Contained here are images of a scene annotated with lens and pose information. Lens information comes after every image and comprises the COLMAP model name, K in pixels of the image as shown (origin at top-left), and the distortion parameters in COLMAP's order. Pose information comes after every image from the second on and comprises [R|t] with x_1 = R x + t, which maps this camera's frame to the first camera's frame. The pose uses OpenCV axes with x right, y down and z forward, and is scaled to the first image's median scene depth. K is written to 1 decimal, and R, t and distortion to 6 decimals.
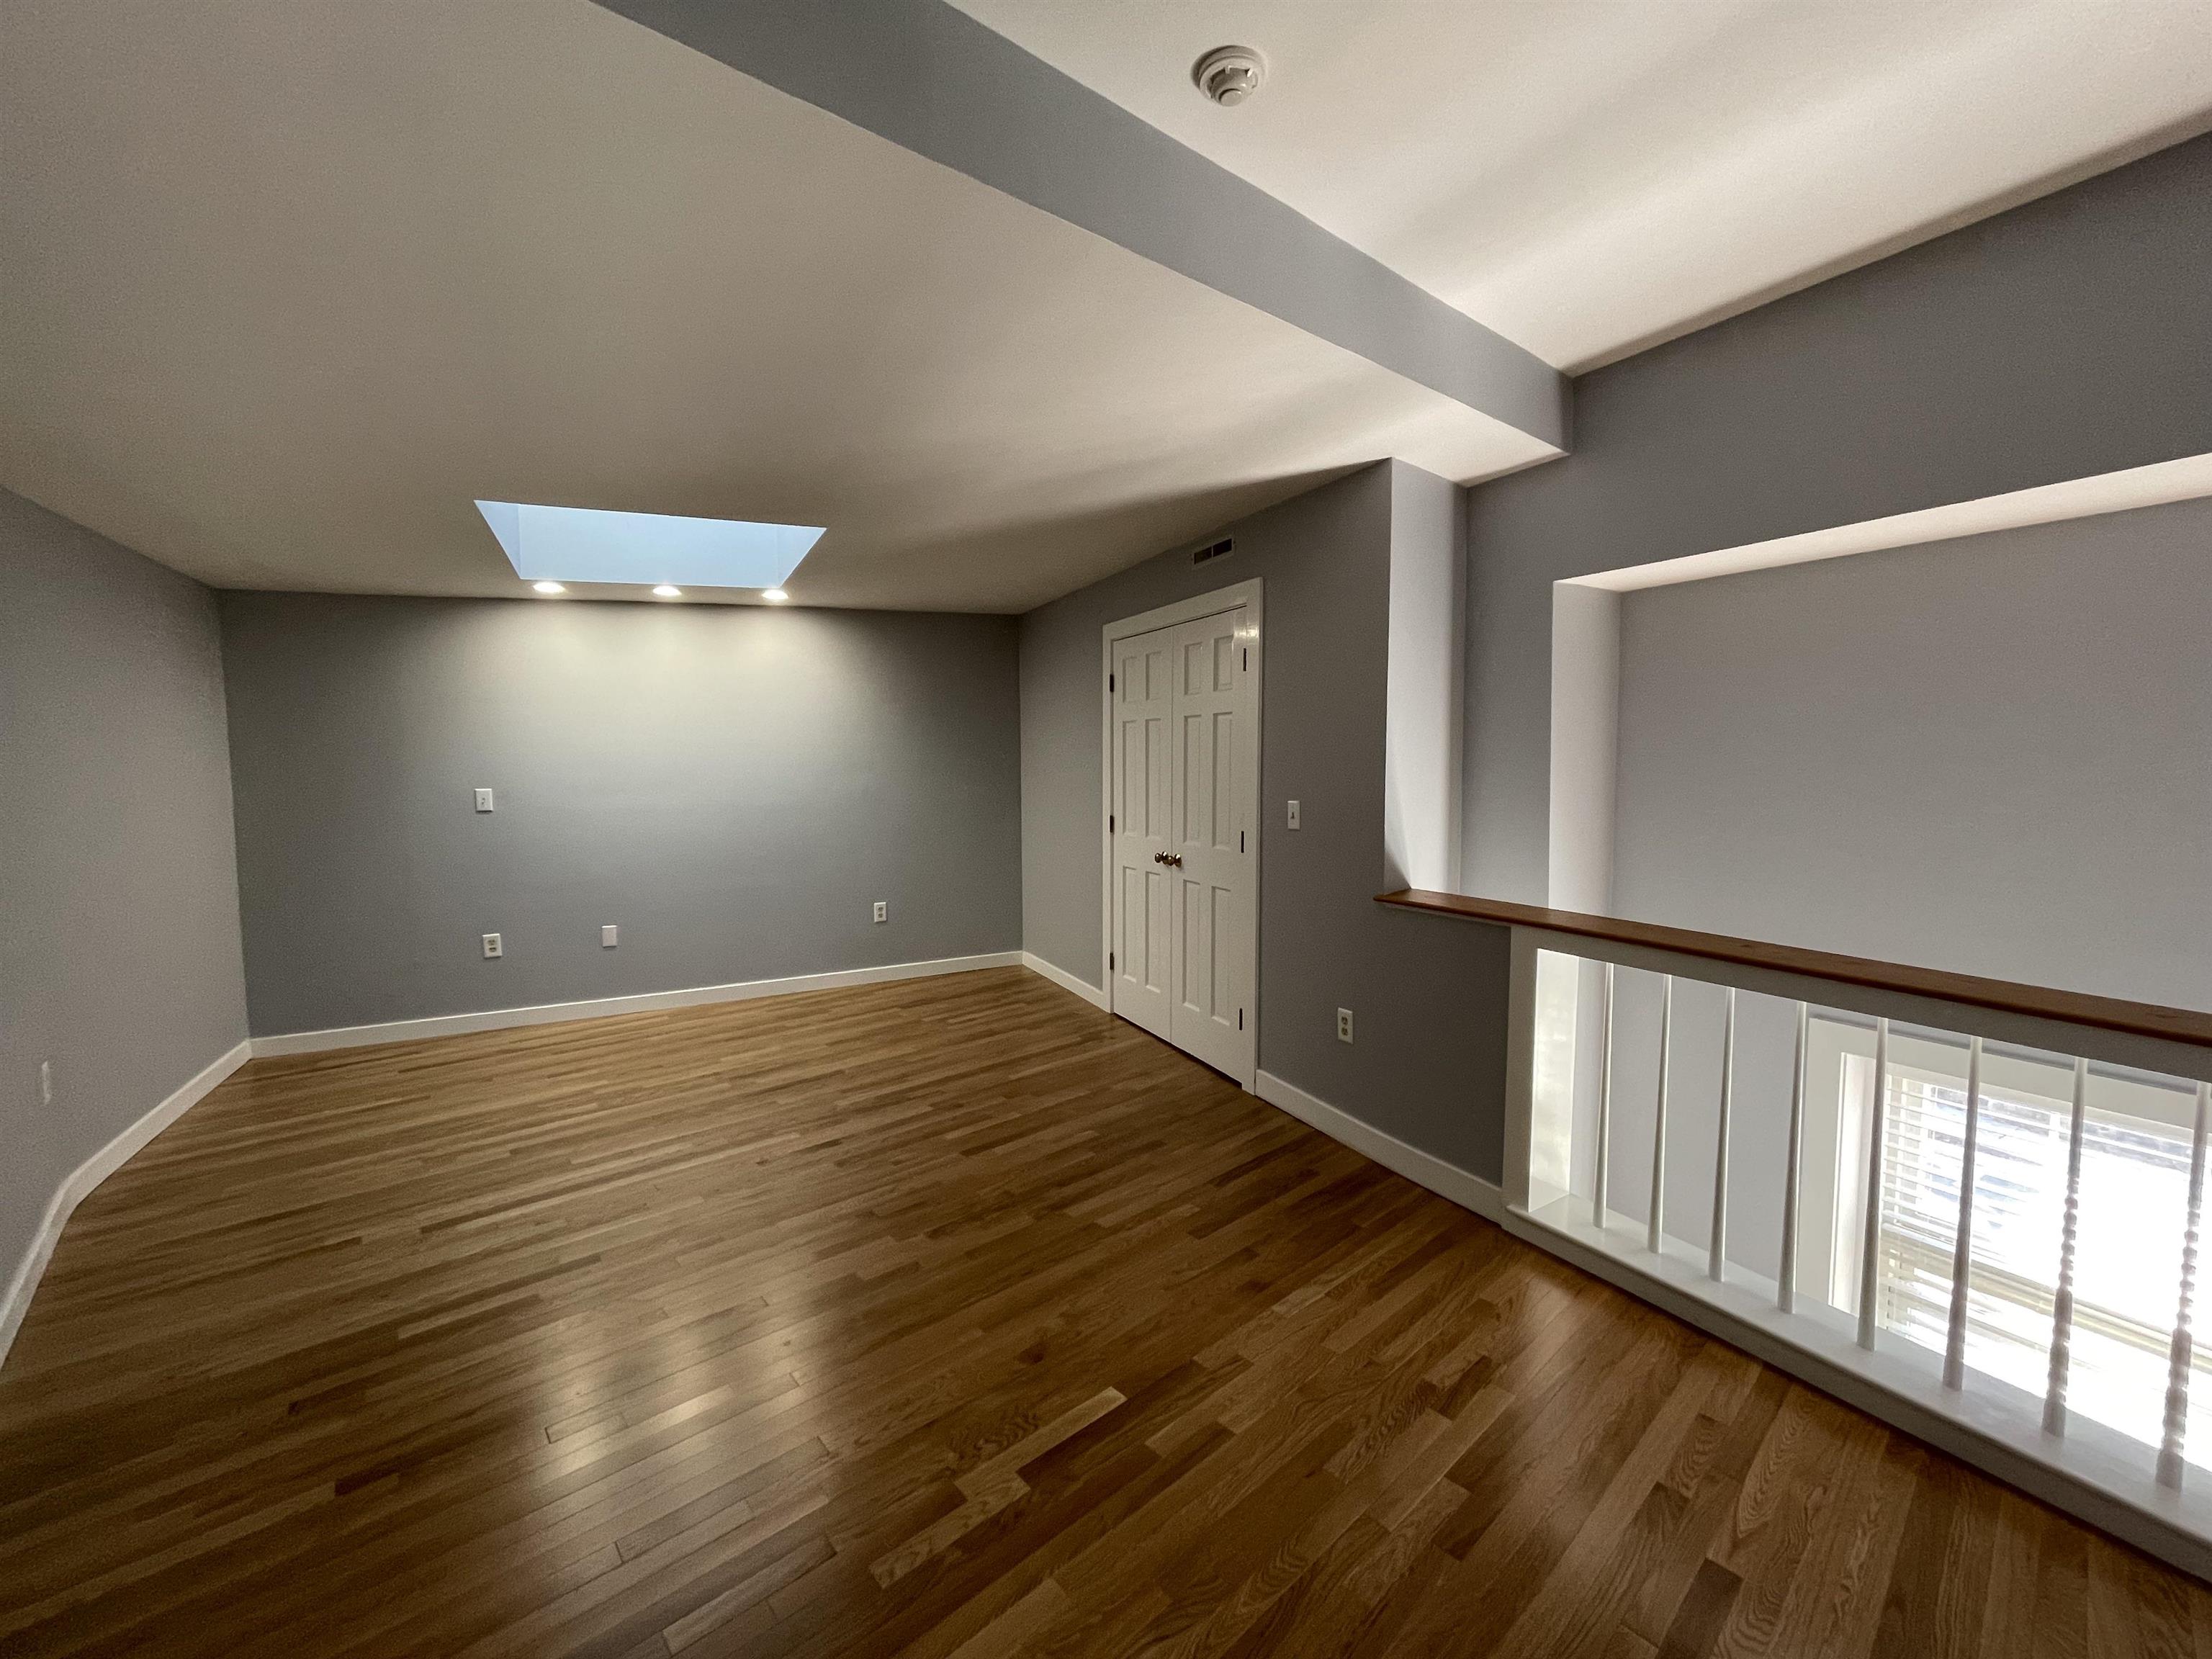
lens RADIAL K [[841.3, 0, 1089.2], [0, 841.3, 807.2], [0, 0, 1]] dist [-0.000340, -0.000078]
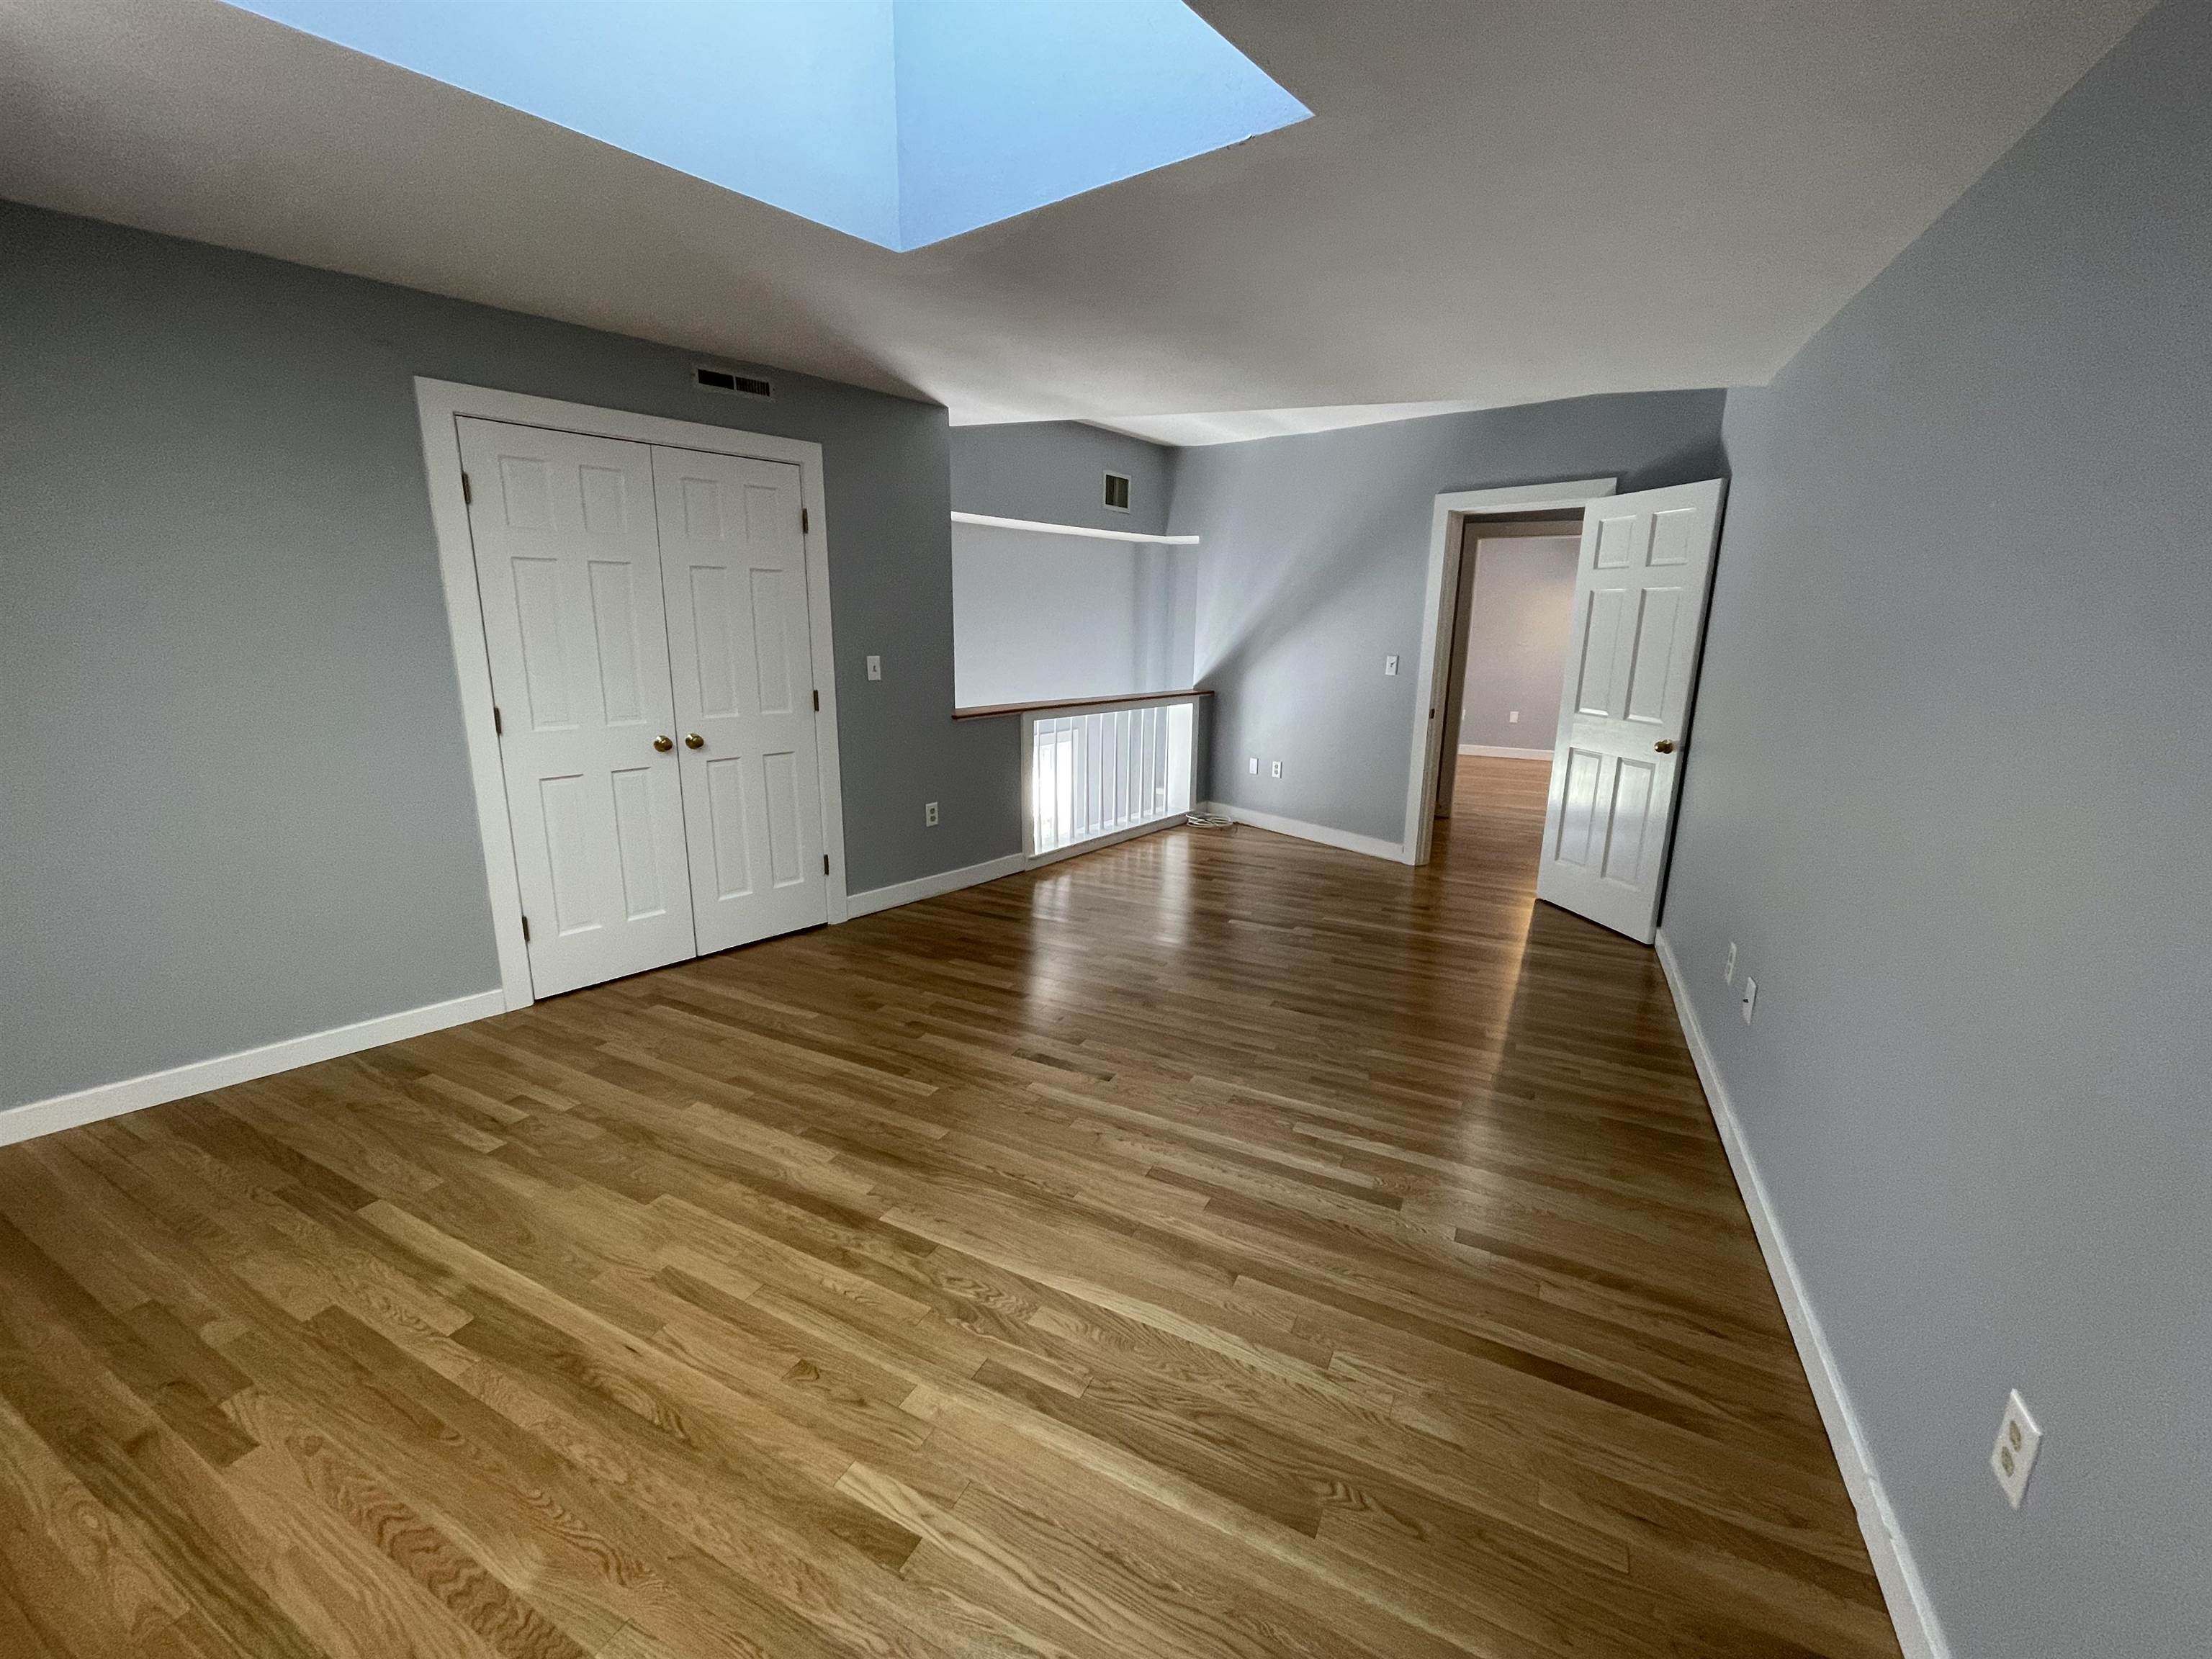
lens RADIAL K [[841.3, 0, 1089.2], [0, 841.3, 807.2], [0, 0, 1]] dist [-0.000340, -0.000078]
pose [[-0.306834, -0.208116, 0.928731, -0.908760], [0.048521, 0.971111, 0.233643, -0.057732], [-0.950526, 0.116752, -0.287872, 0.970367]]
